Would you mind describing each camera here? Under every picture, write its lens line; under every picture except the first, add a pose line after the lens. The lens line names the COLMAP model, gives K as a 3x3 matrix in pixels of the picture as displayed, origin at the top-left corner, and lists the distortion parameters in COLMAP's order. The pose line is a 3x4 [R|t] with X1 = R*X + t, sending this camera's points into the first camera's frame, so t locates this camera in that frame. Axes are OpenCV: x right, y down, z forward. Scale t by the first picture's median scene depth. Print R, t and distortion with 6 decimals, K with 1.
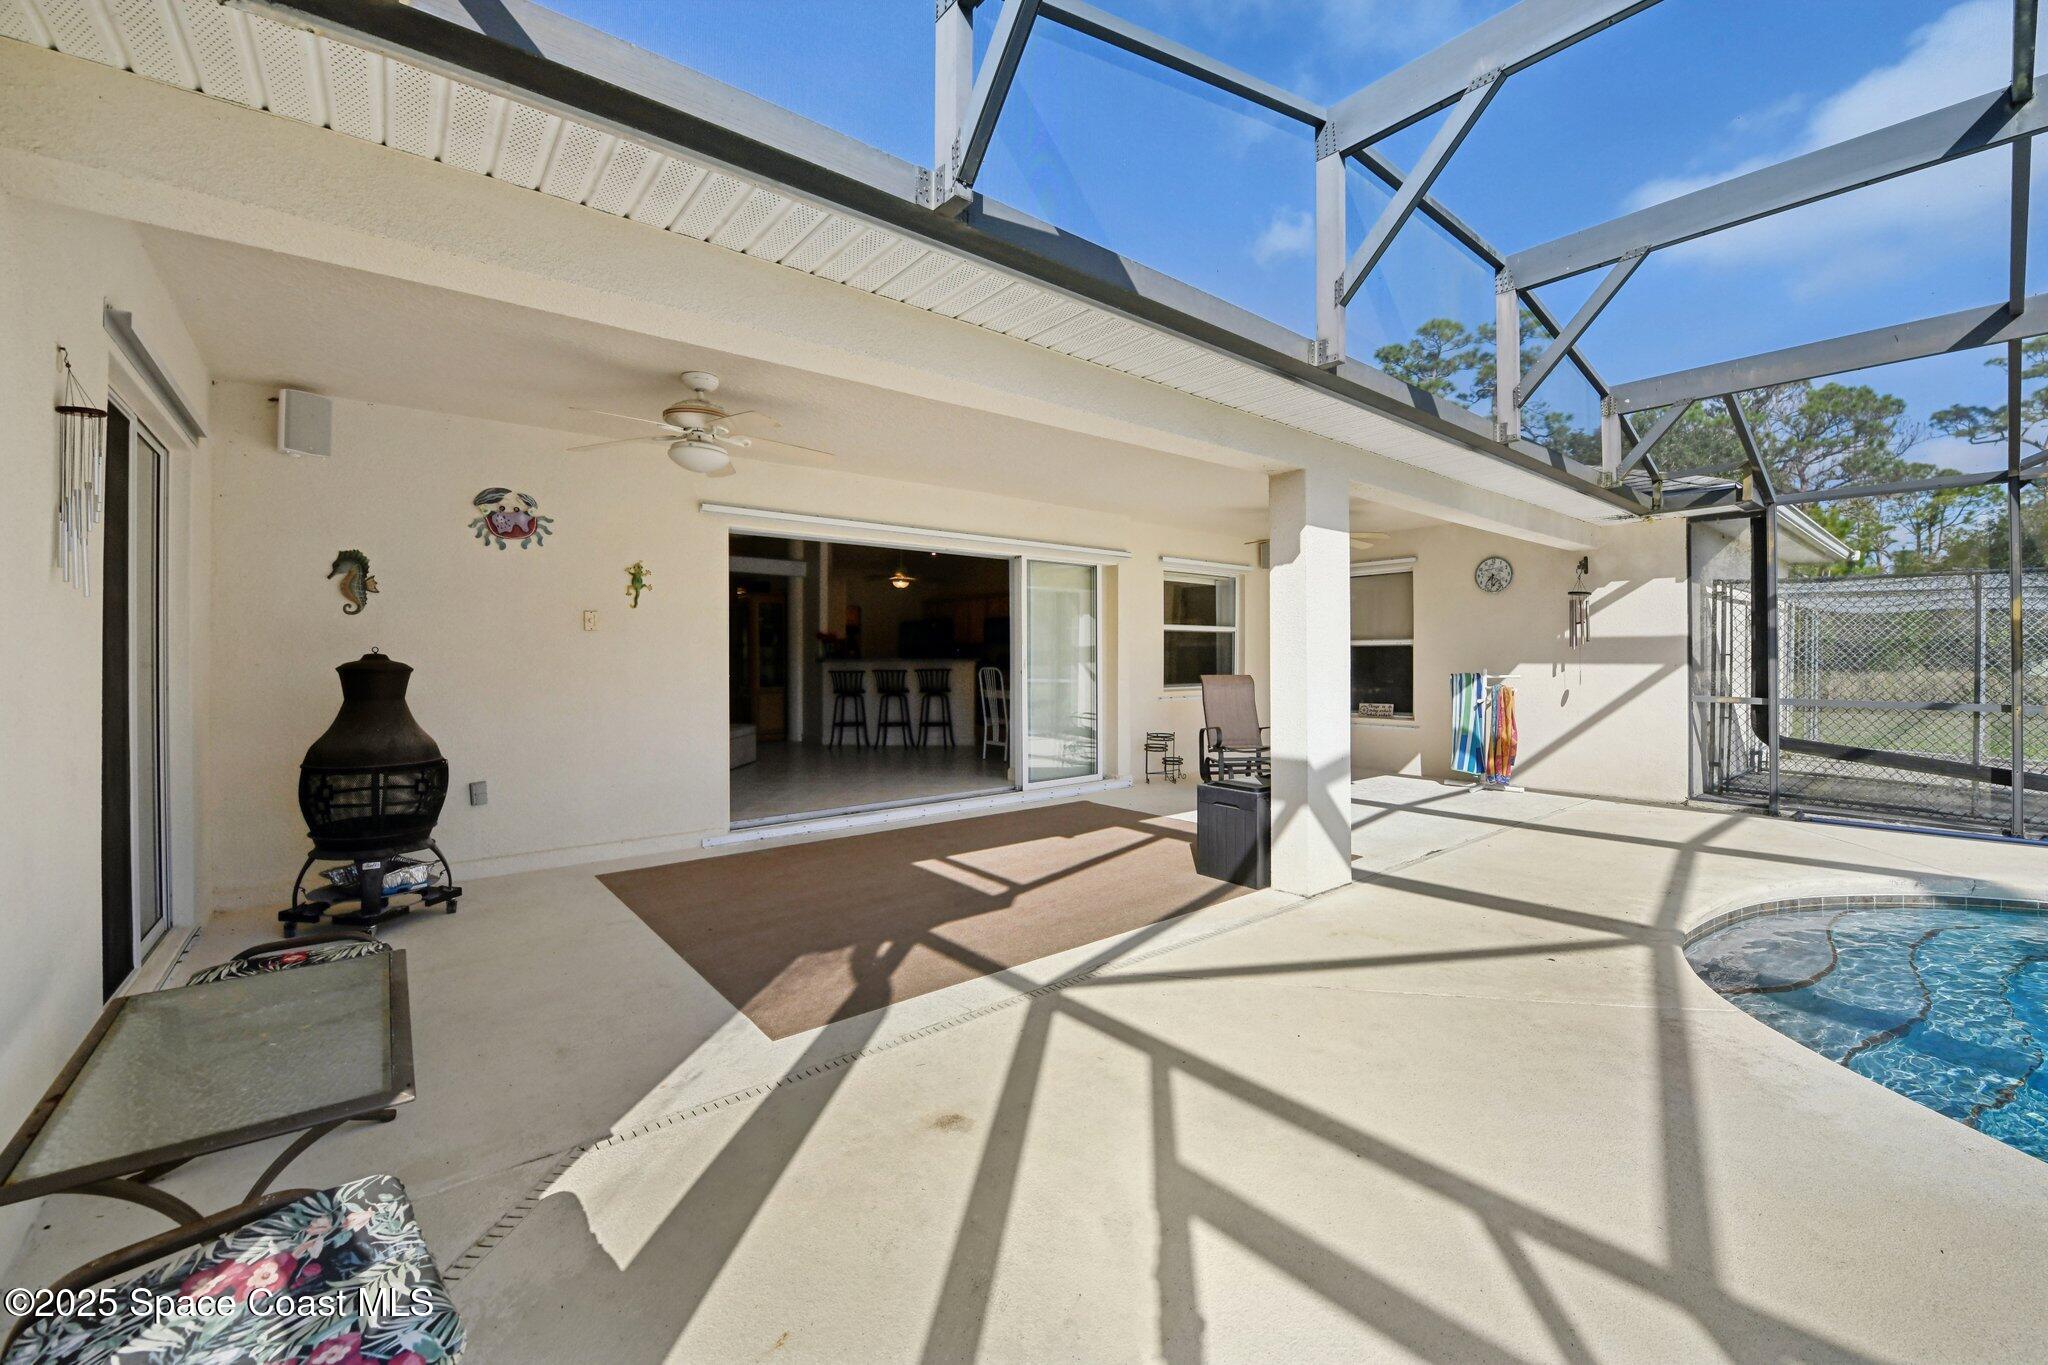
lens RADIAL K [[820.0, 0, 1053.4], [0, 820.0, 653.2], [0, 0, 1]] dist [-0.017473, -0.000021]
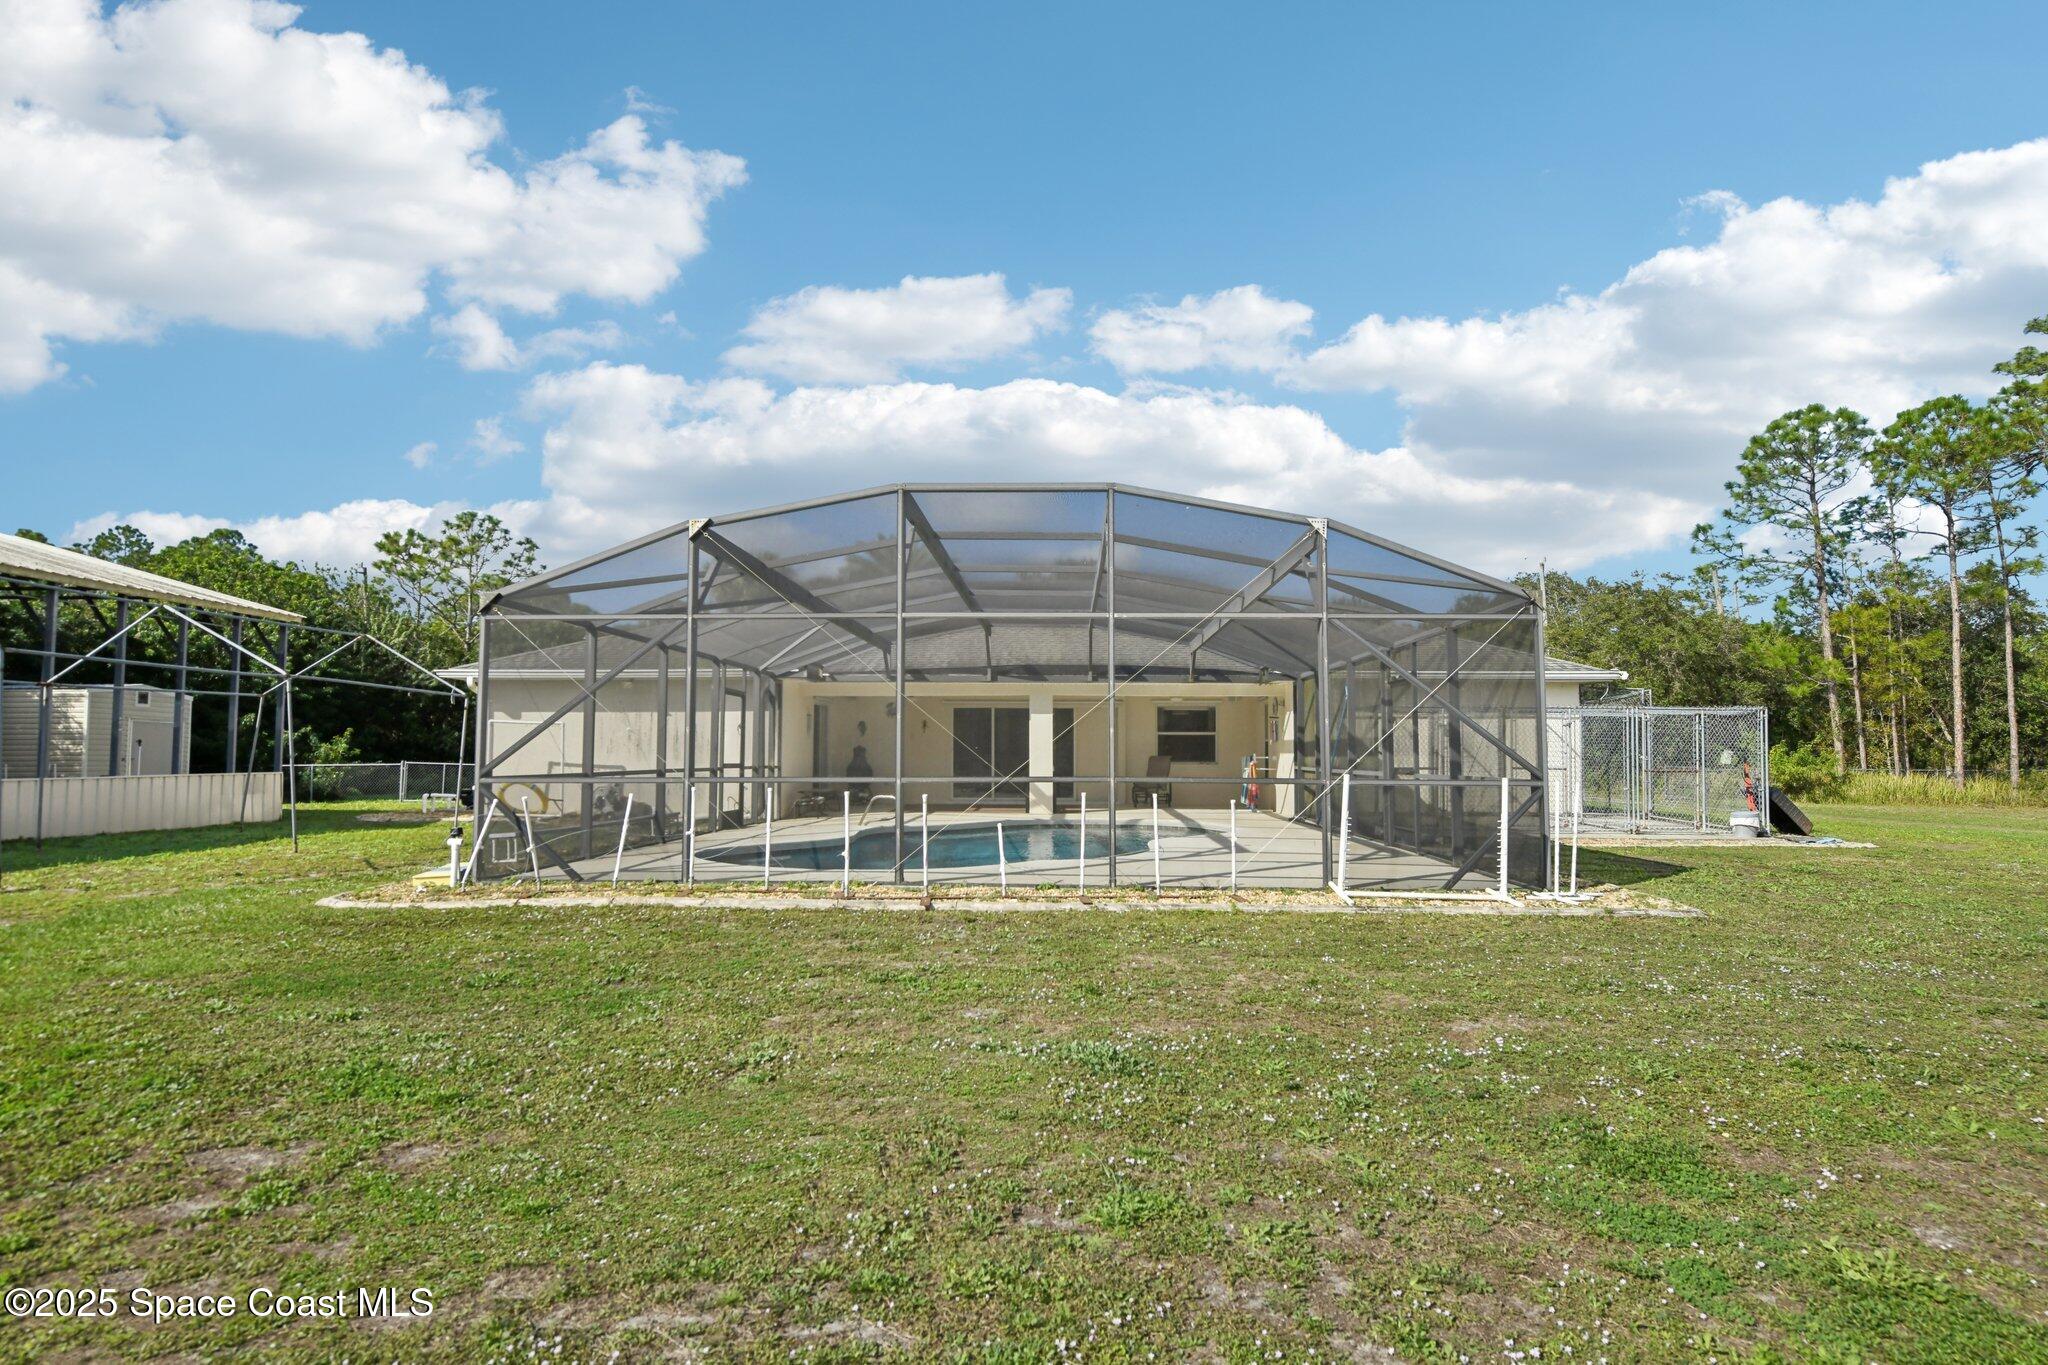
lens RADIAL K [[1011.1, 0, 1041.1], [0, 1011.1, 681.1], [0, 0, 1]] dist [-0.000280, -0.000022]
pose [[0.737149, -0.041182, -0.674474, 2.967498], [-0.000547, 0.998104, -0.061540, -0.012429], [0.675730, 0.045733, 0.735729, -1.974053]]
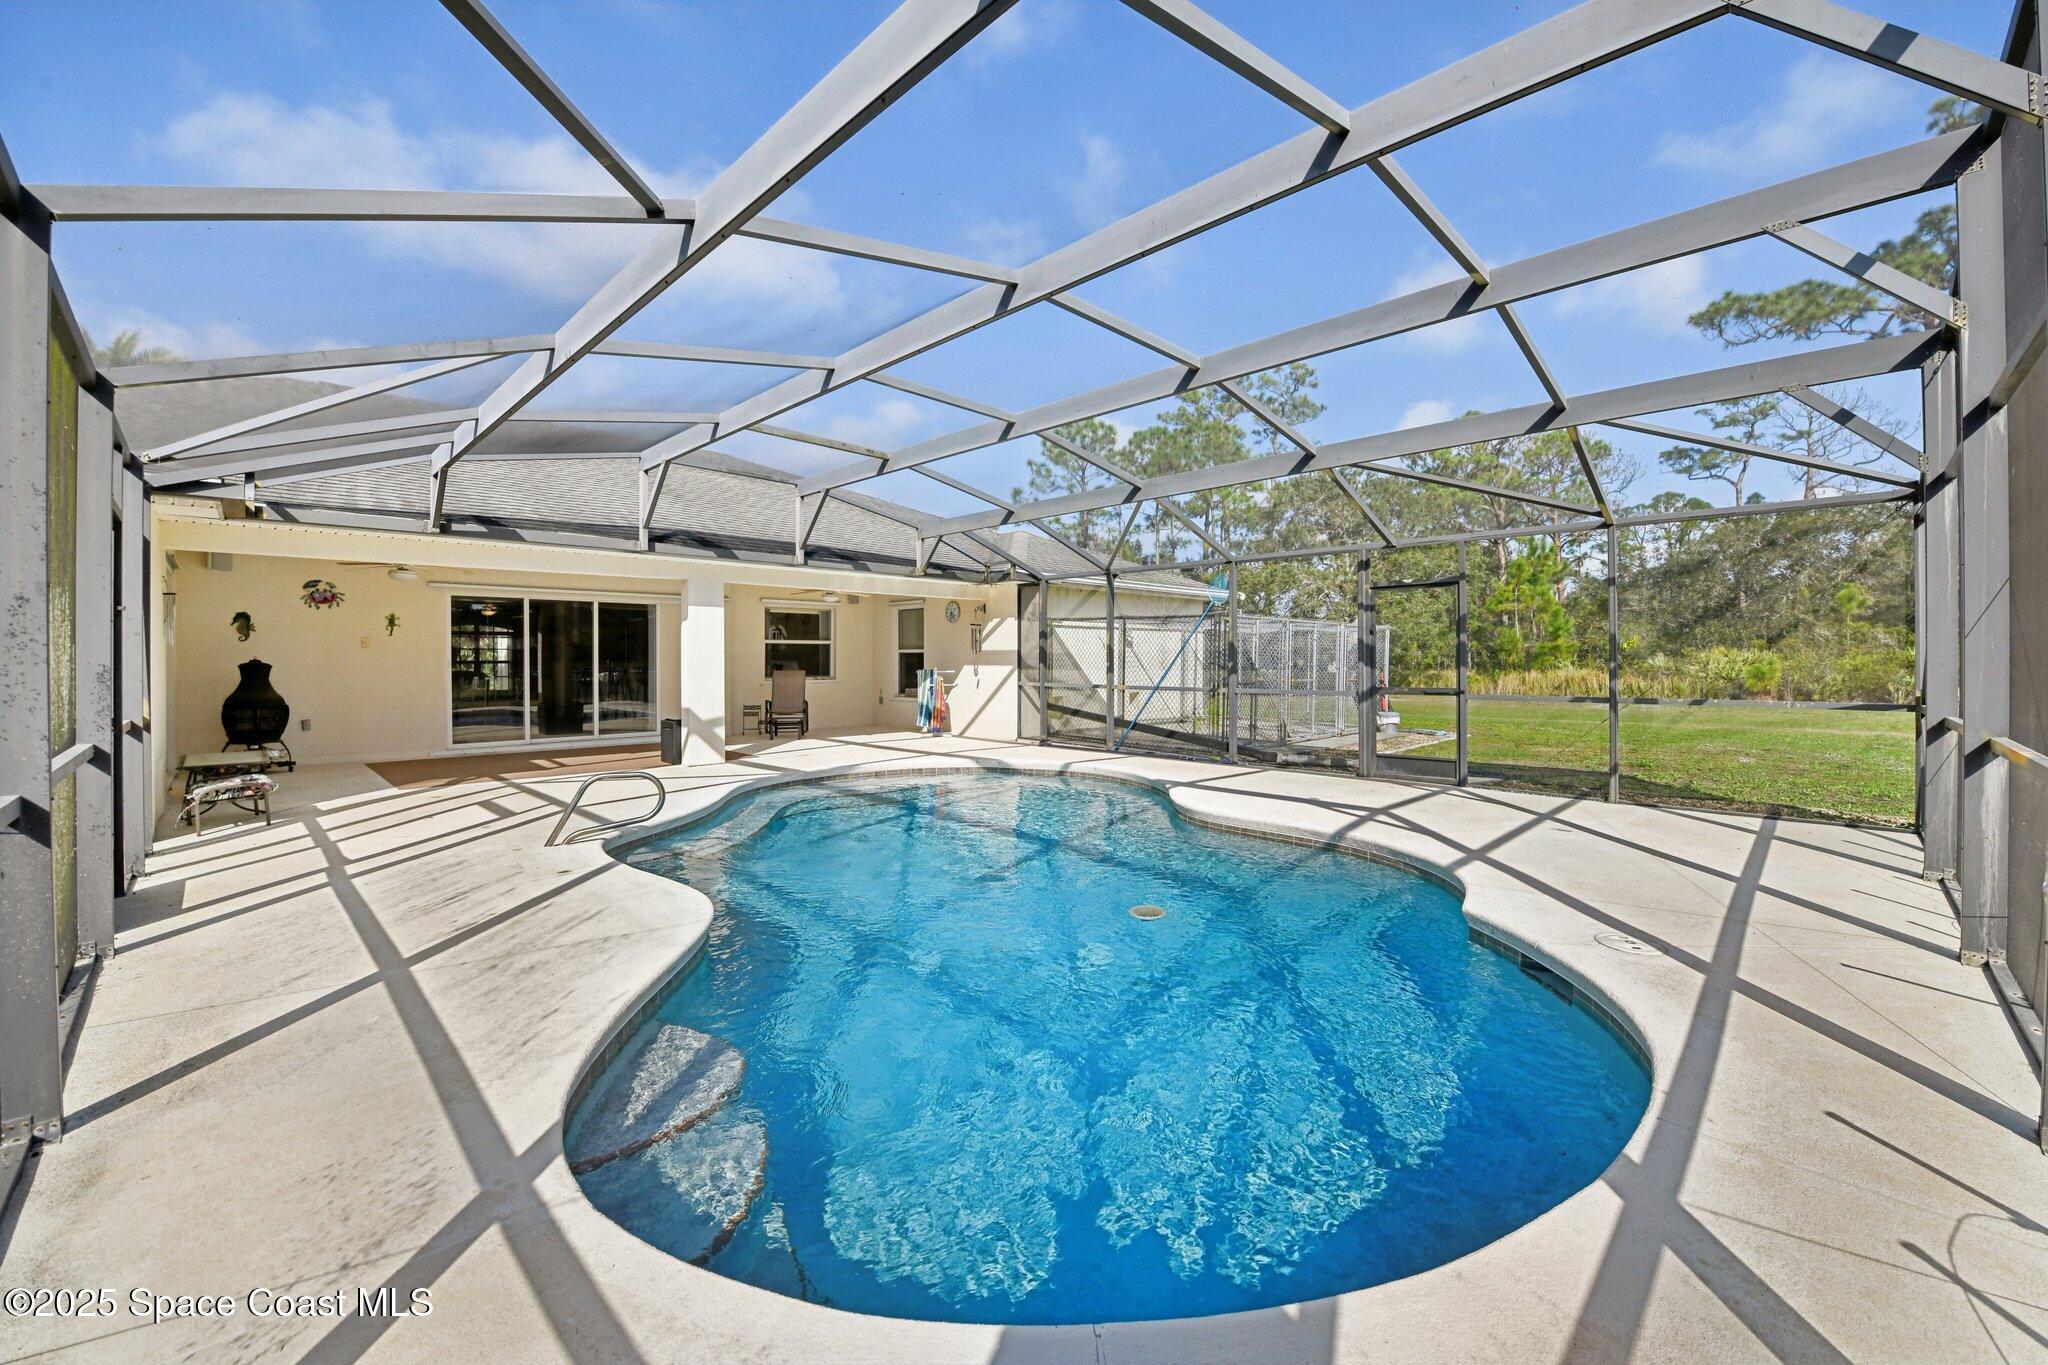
lens RADIAL K [[818.8, 0, 1045.3], [0, 818.8, 662.9], [0, 0, 1]] dist [-0.018701, -0.000254]
pose [[0.996045, 0.001695, 0.088832, 0.993061], [-0.002793, 0.999921, 0.012243, -0.020052], [-0.088804, -0.012443, 0.995971, -1.222980]]
